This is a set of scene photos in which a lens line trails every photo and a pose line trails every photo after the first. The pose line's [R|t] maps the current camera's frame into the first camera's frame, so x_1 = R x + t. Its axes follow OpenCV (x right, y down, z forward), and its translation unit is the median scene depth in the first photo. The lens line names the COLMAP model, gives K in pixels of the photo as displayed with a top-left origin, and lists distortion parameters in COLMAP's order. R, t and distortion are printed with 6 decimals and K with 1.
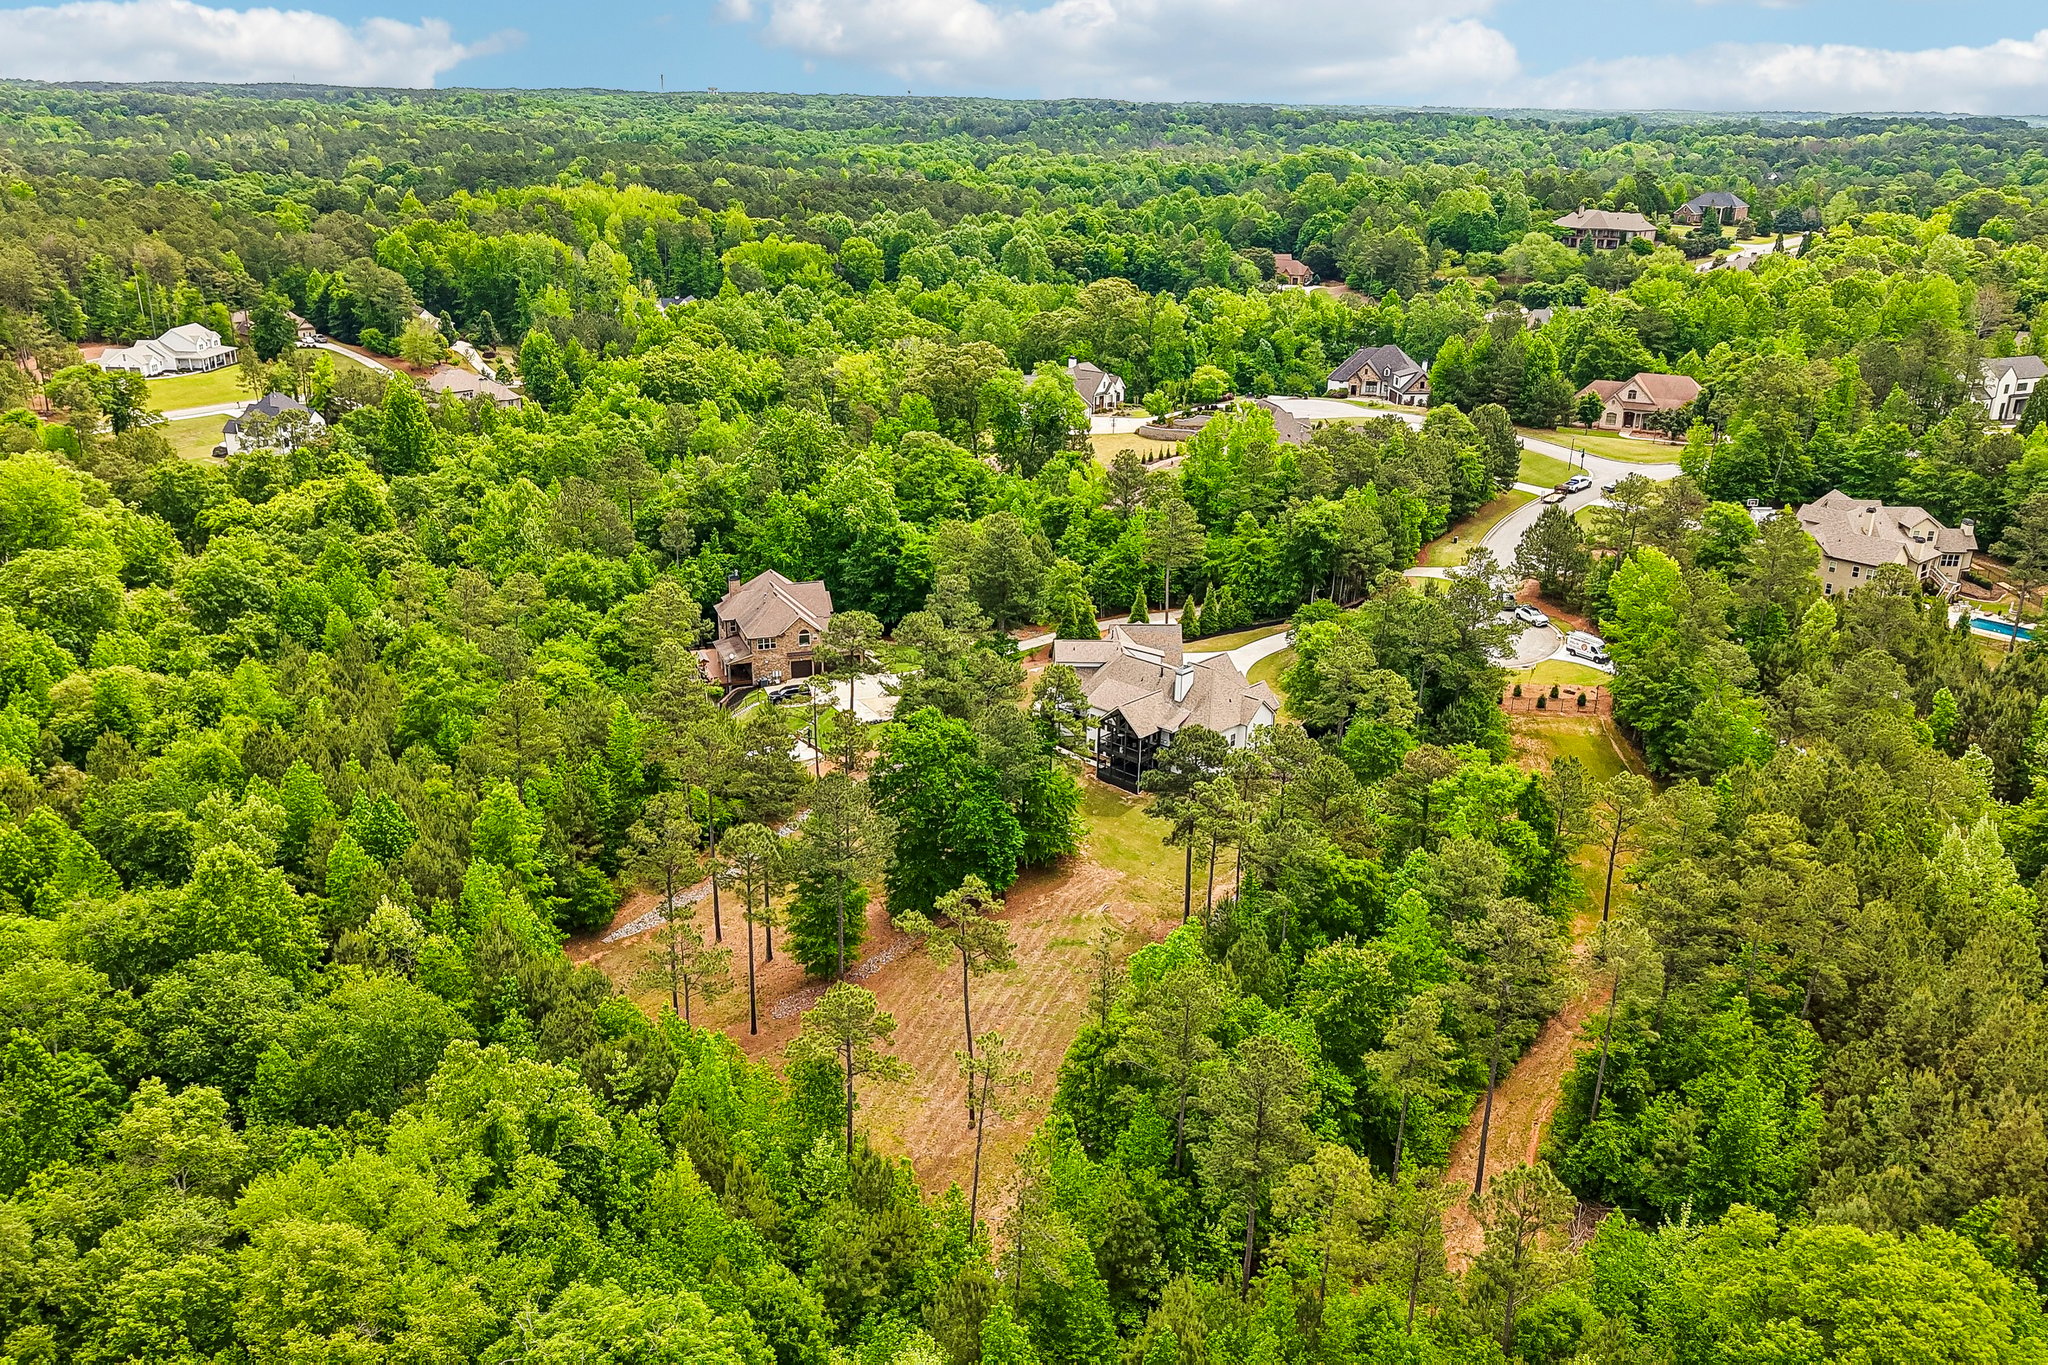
lens RADIAL K [[1650.2, 0, 1024.0], [0, 1650.2, 682.5], [0, 0, 1]] dist [0.144270, -0.209054]
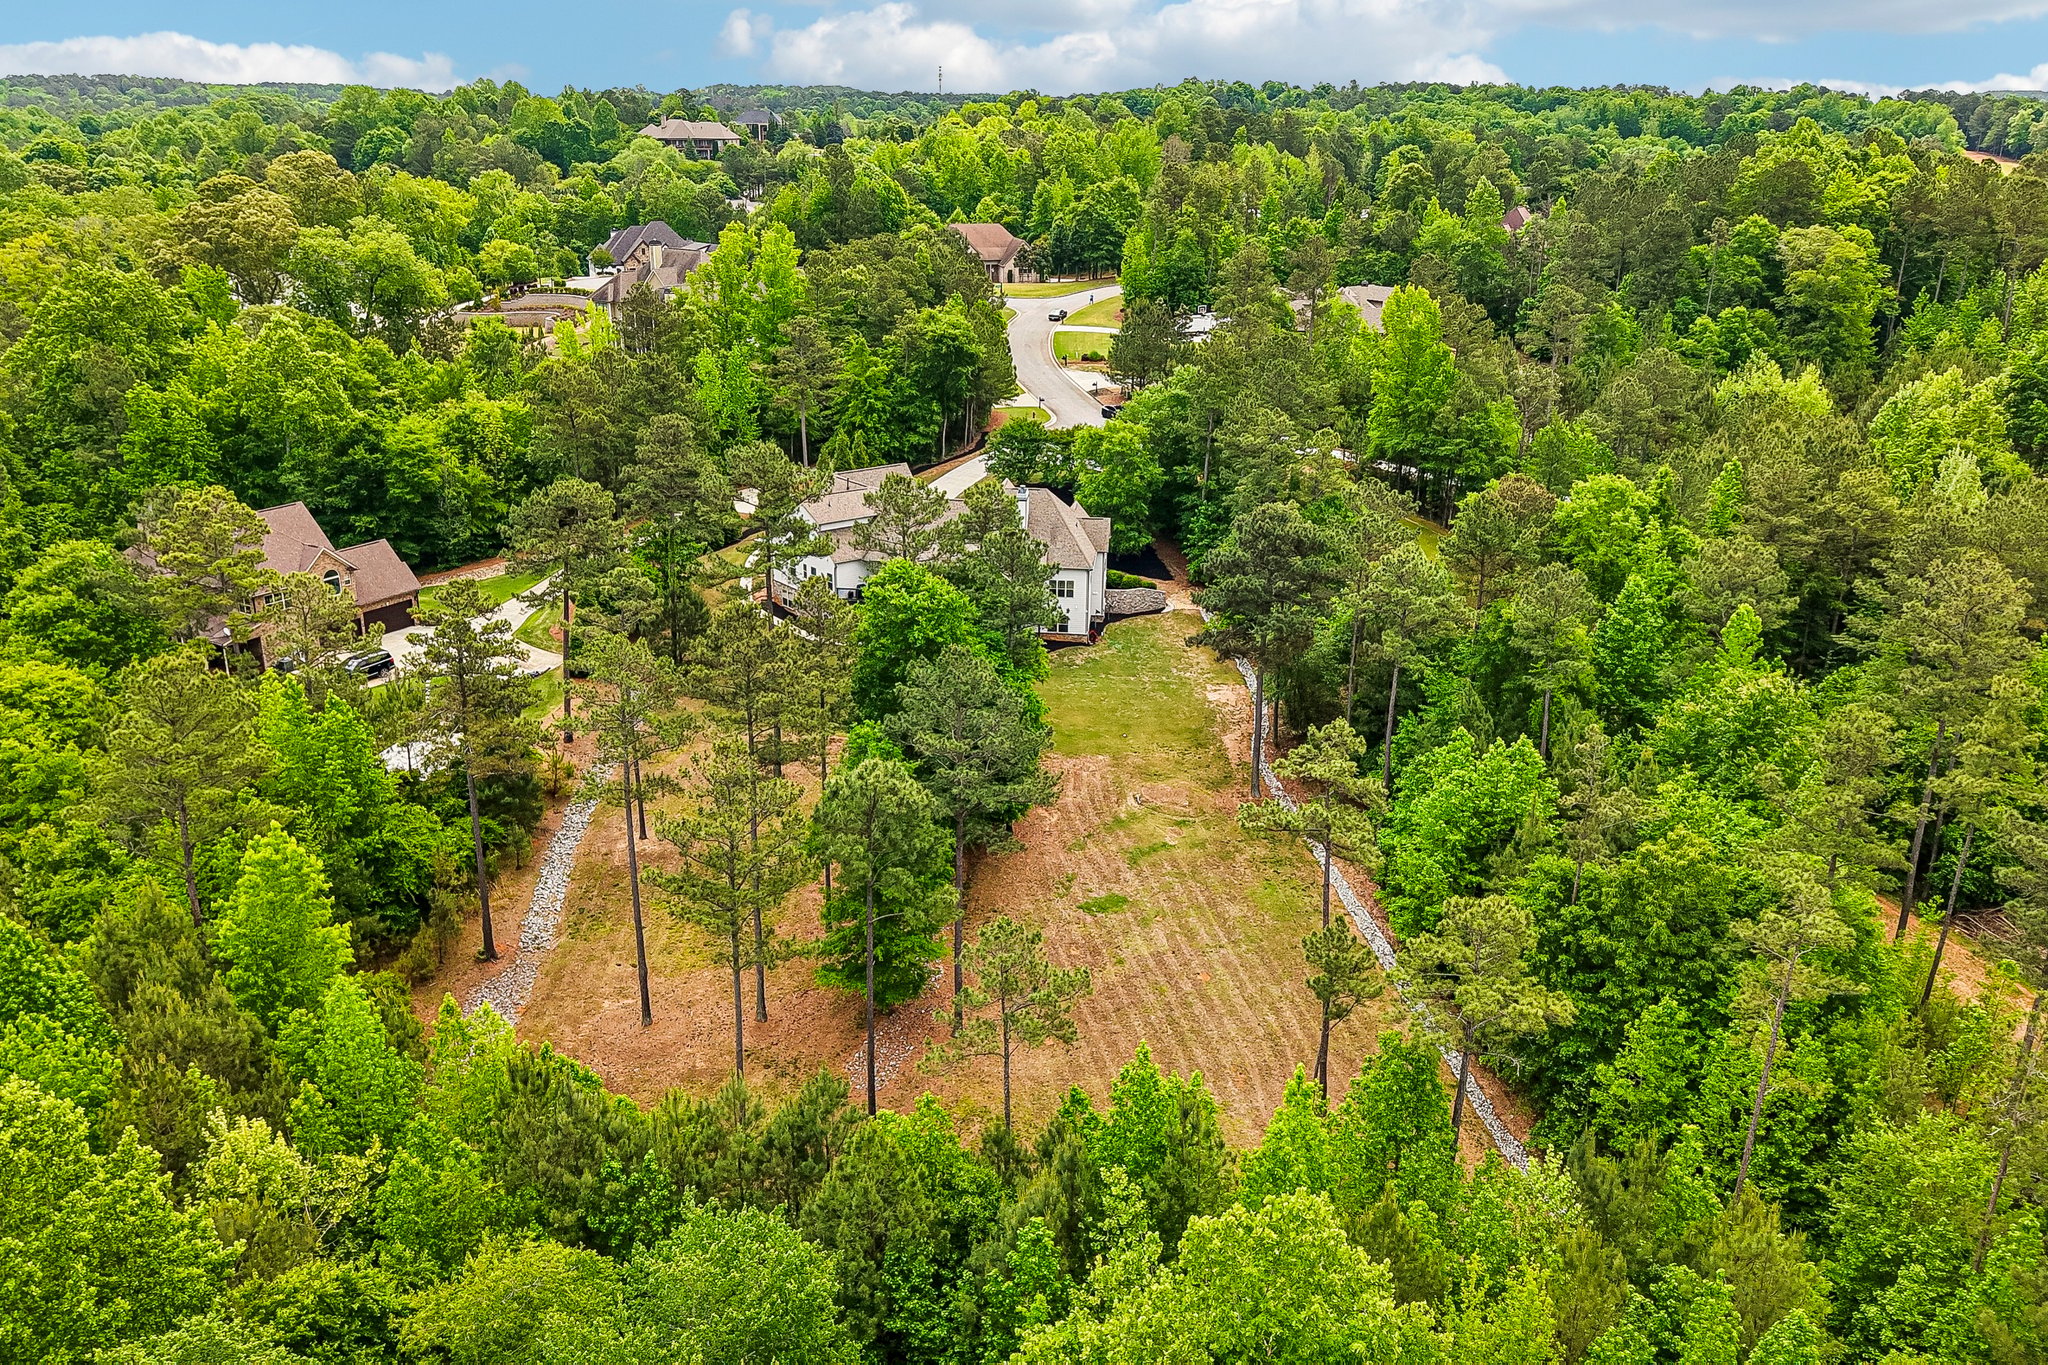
lens RADIAL K [[1656.6, 0, 1024.0], [0, 1656.6, 682.5], [0, 0, 1]] dist [0.046013, -0.046870]
pose [[0.795290, -0.207251, 0.569702, -0.281172], [0.205587, 0.976262, 0.068159, 0.019673], [-0.570305, 0.062917, 0.819020, 0.323355]]
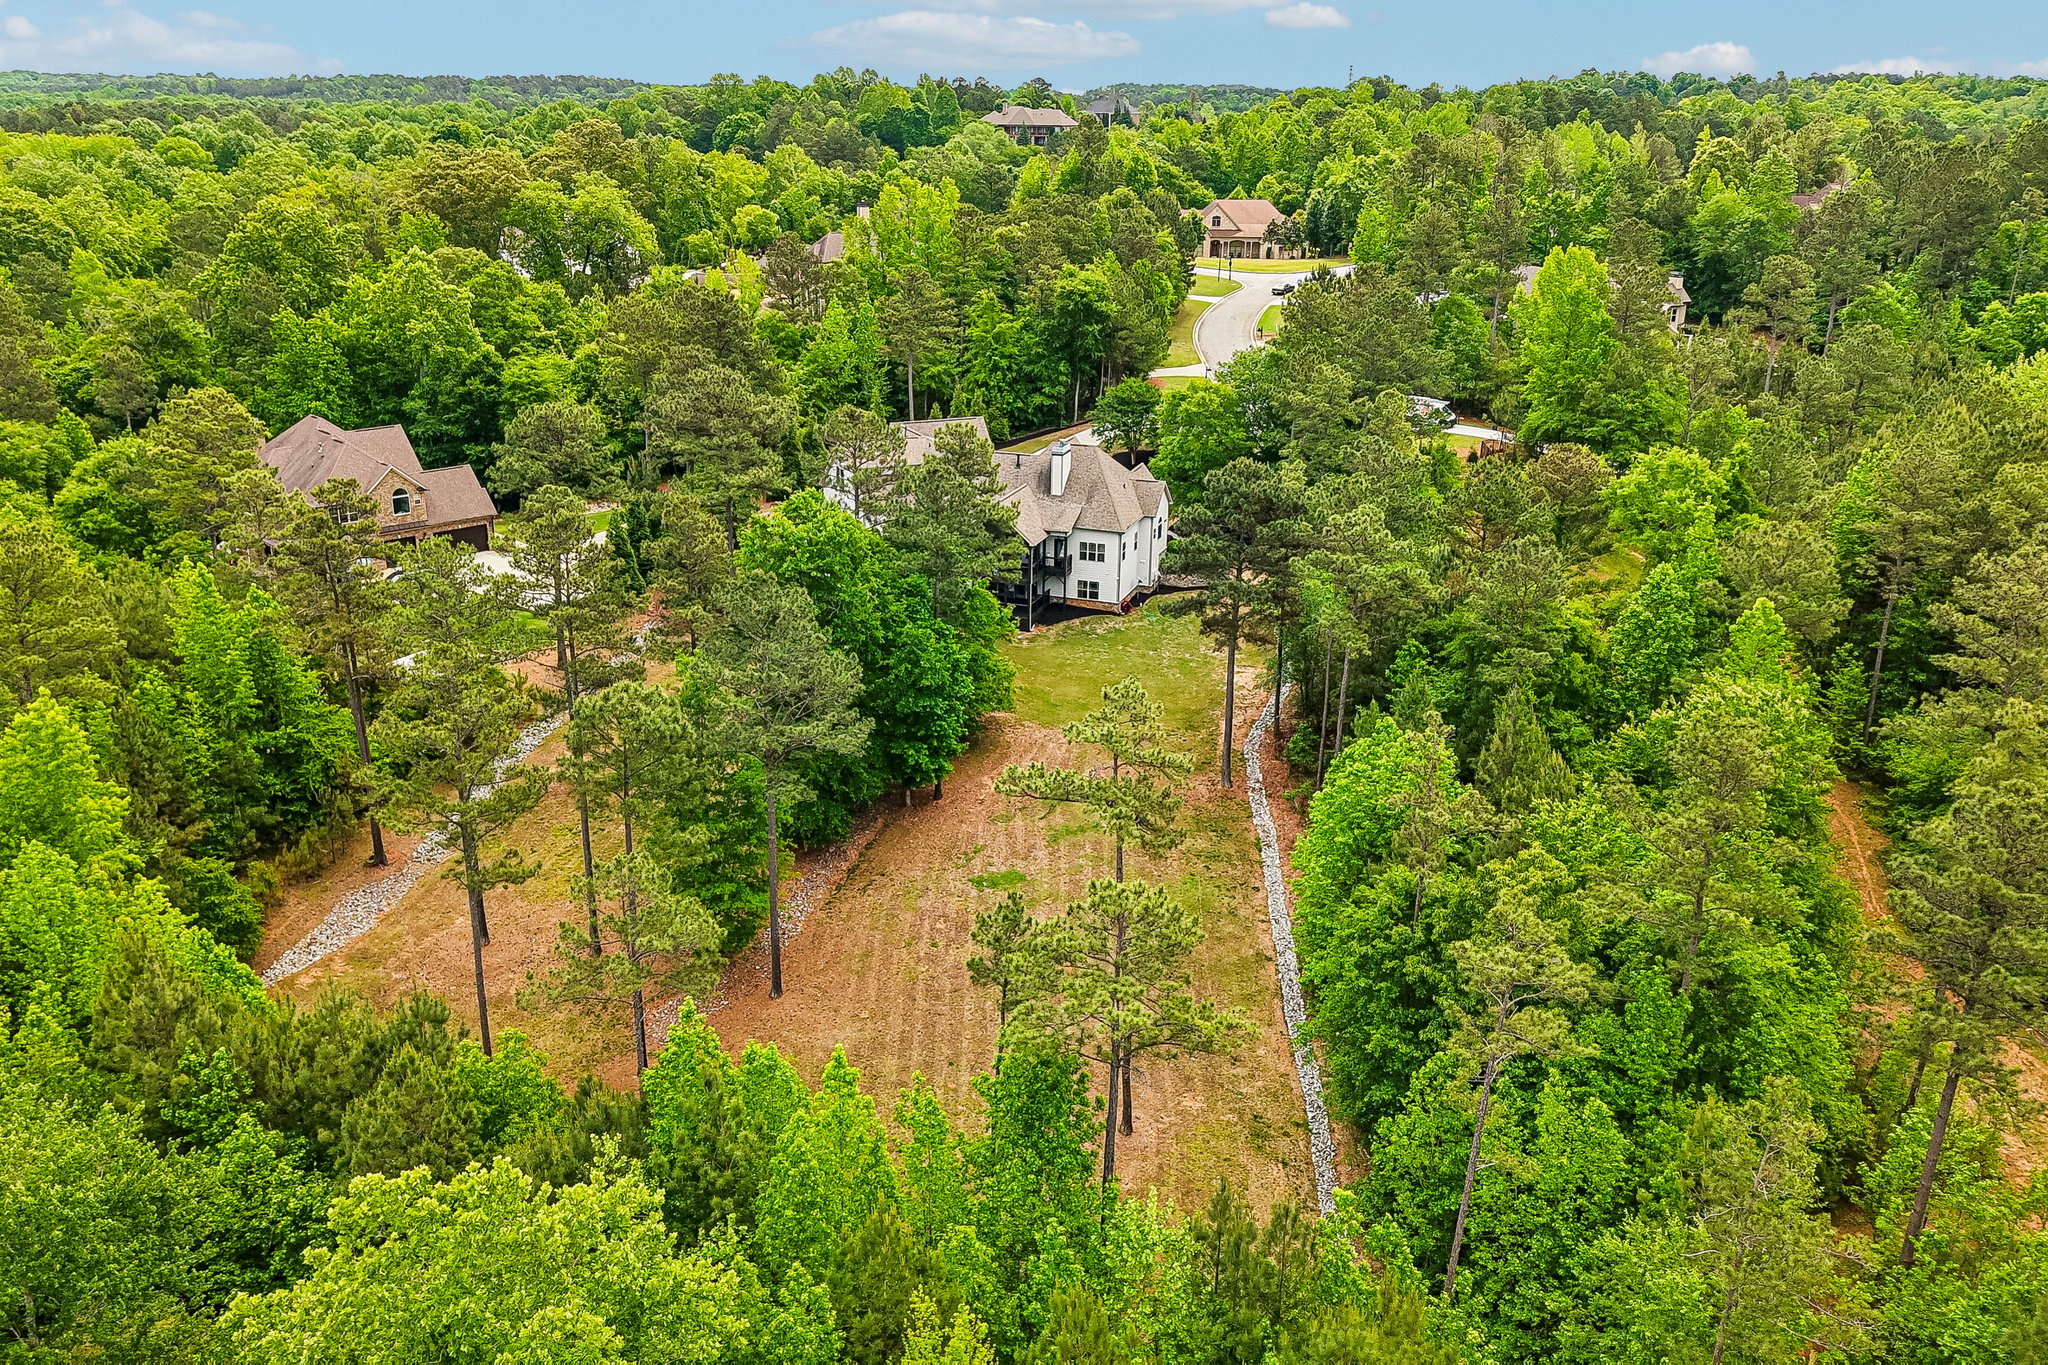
lens RADIAL K [[1656.1, 0, 1010.6], [0, 1656.1, 689.7], [0, 0, 1]] dist [0.042700, -0.049710]
pose [[0.919892, -0.136227, 0.367750, -0.157001], [0.134623, 0.990438, 0.030147, 0.056156], [-0.368341, 0.021776, 0.929436, 0.296471]]
